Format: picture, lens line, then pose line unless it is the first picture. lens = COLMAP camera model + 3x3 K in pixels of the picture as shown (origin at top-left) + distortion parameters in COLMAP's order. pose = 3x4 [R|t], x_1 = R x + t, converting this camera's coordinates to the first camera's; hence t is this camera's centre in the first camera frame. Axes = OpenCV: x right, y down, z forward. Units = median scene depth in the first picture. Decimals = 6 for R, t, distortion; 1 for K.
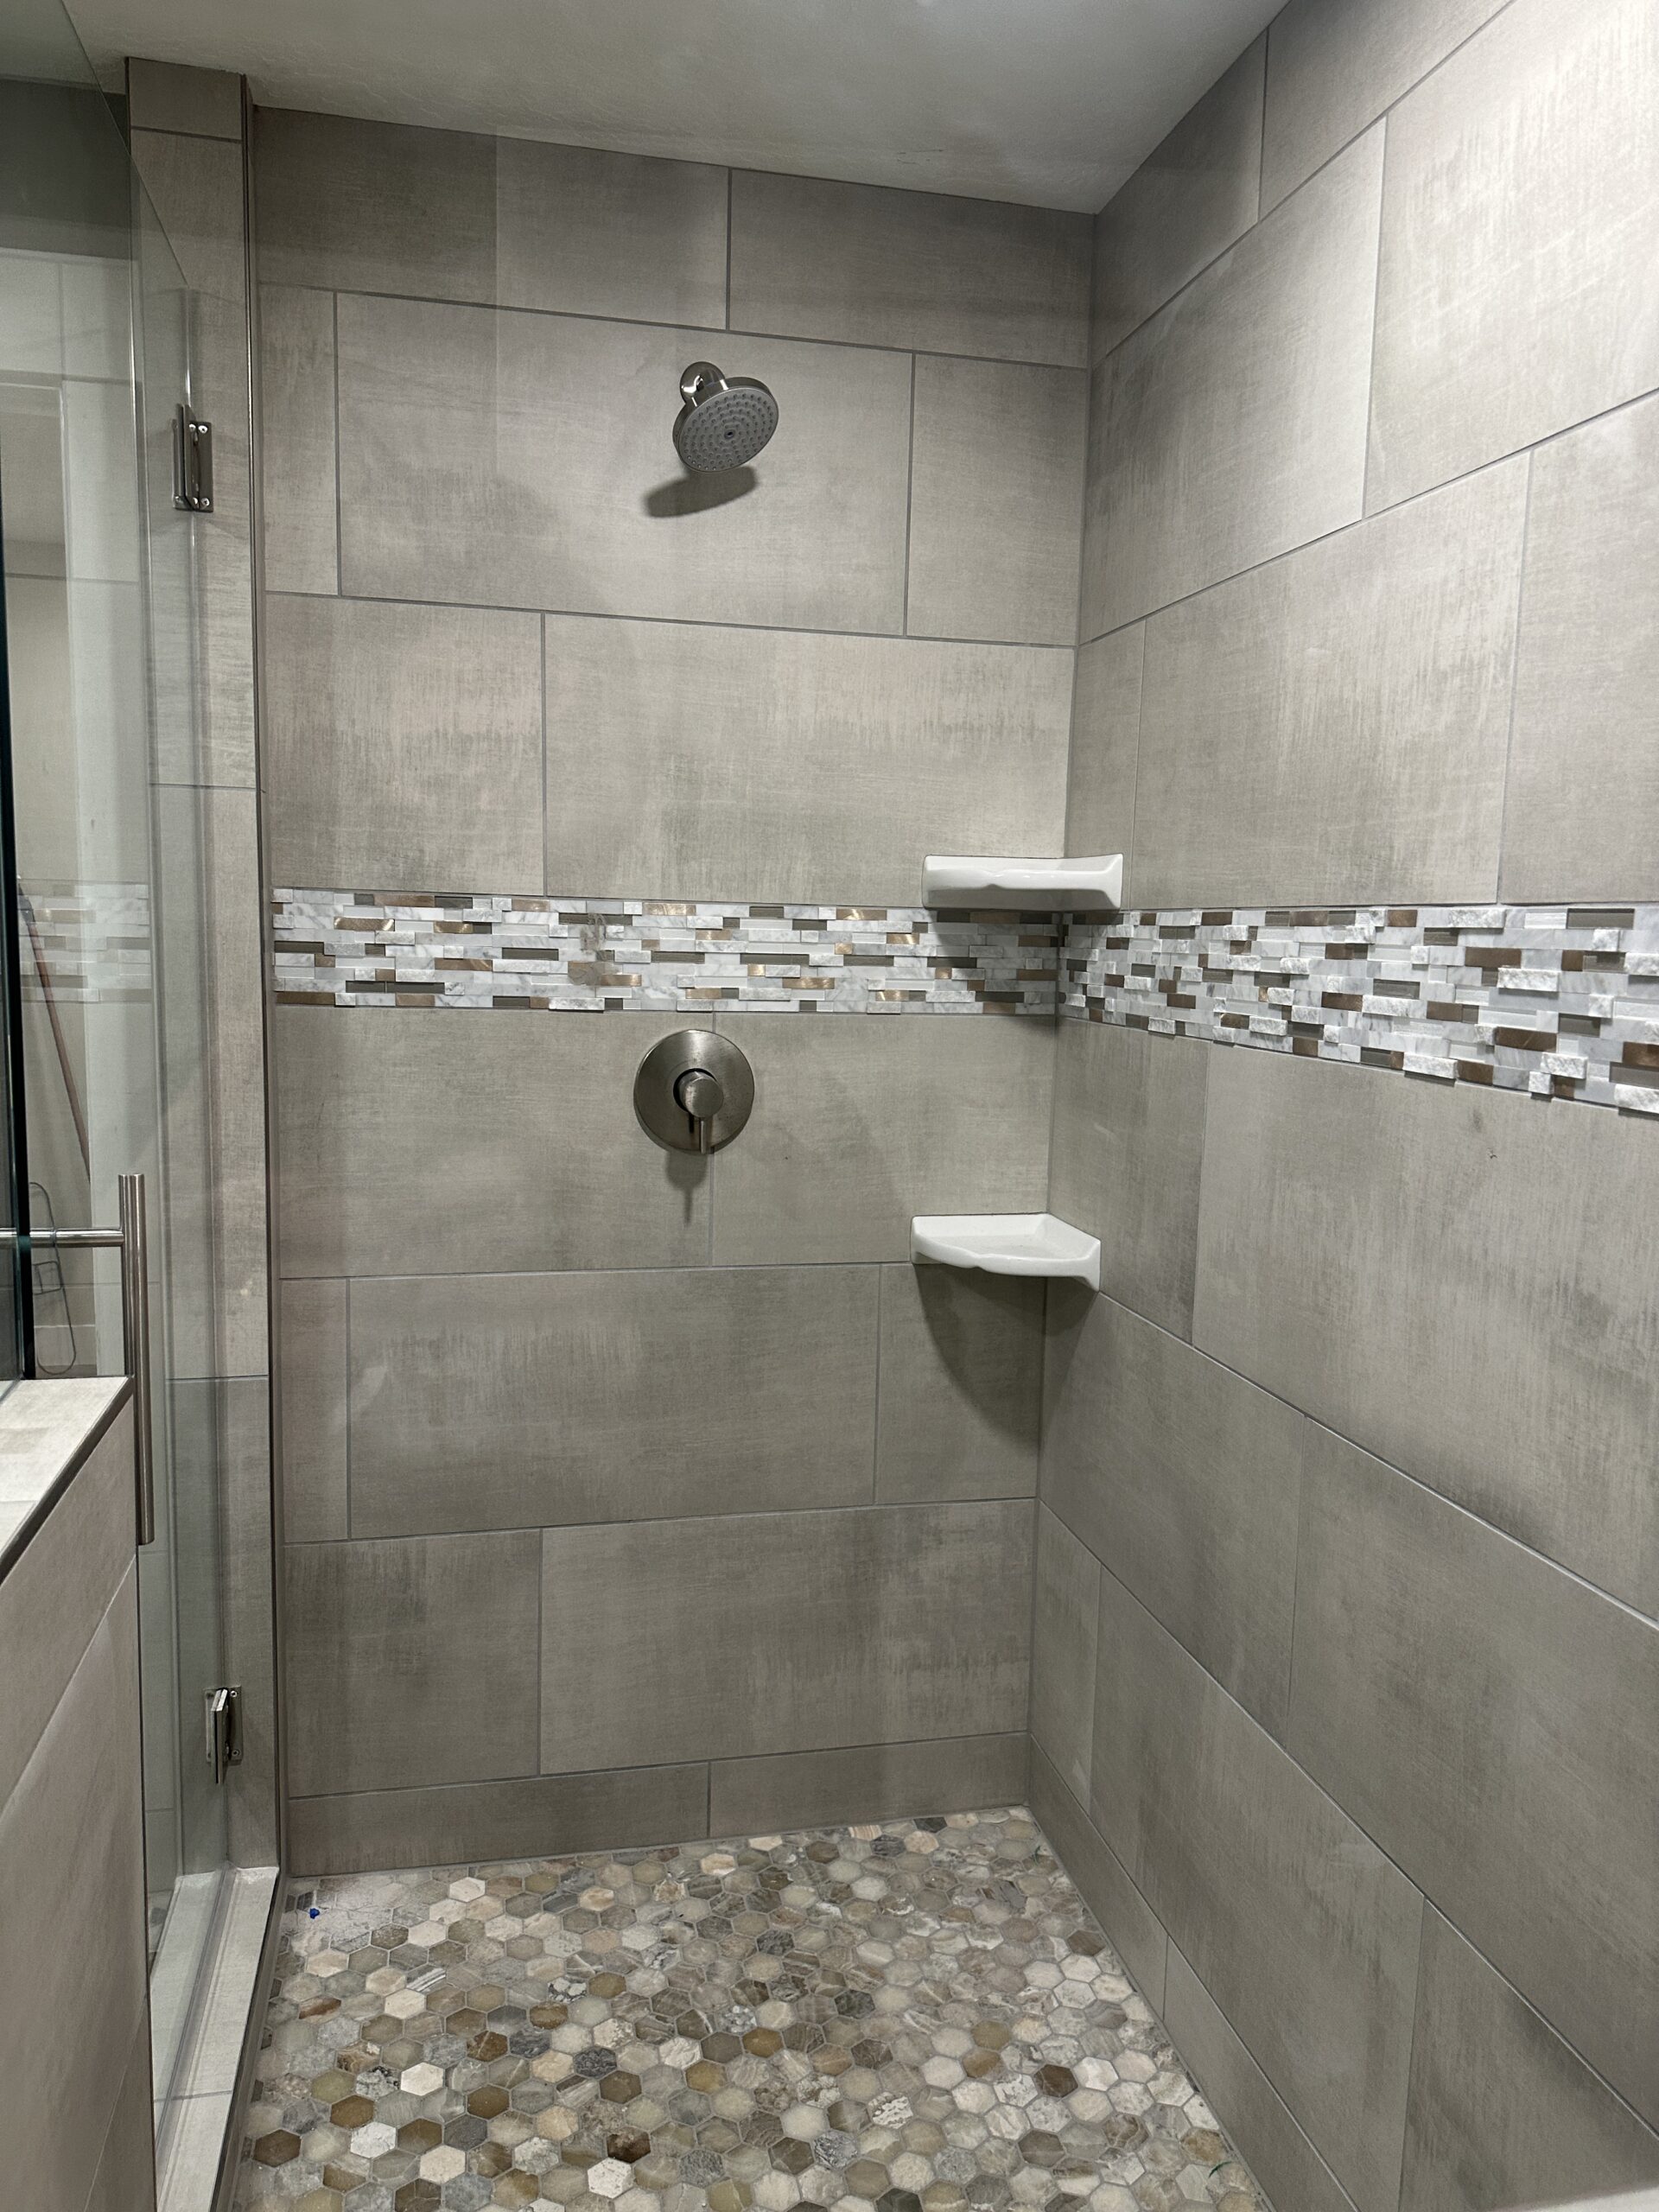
lens RADIAL K [[1566.4, 0, 817.7], [0, 1566.4, 1108.3], [0, 0, 1]] dist [0.015453, -0.021946]
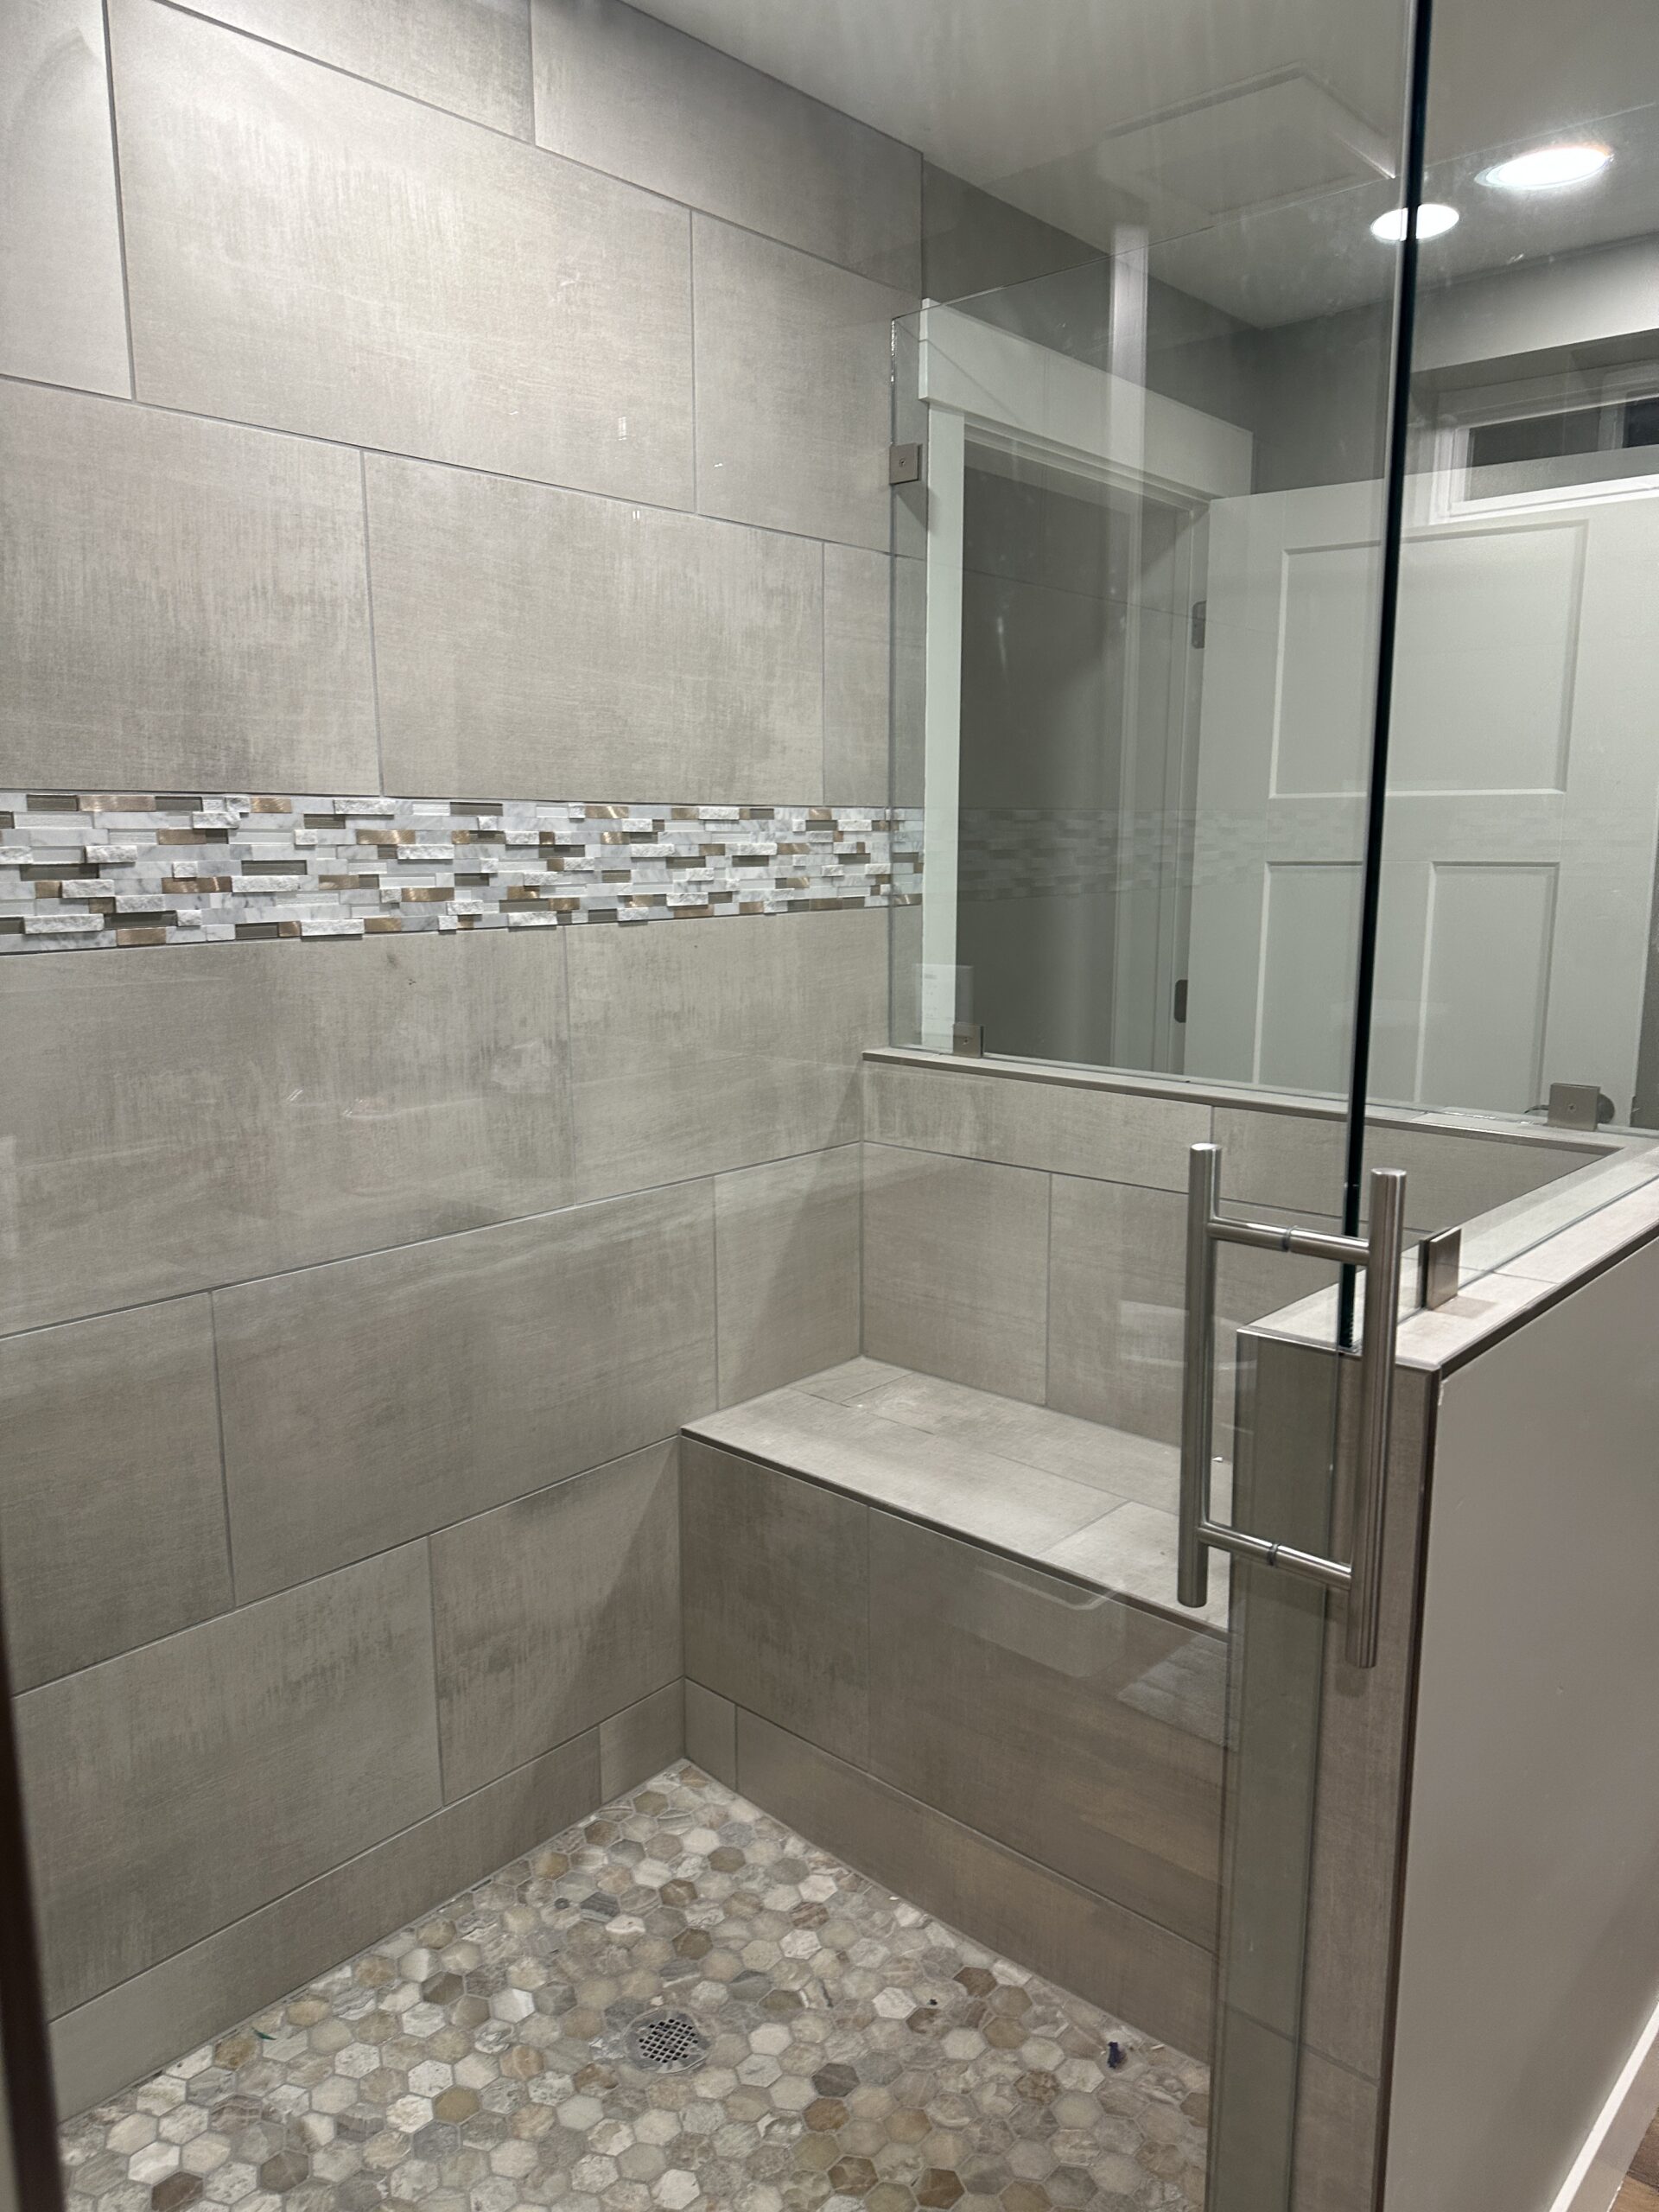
lens RADIAL K [[1566.4, 0, 822.4], [0, 1566.4, 1109.9], [0, 0, 1]] dist [0.015453, -0.021946]
pose [[-0.585635, -0.156860, 0.795252, -0.823525], [0.084847, 0.963844, 0.252596, -0.165007], [-0.806122, 0.215404, -0.551152, 1.378818]]
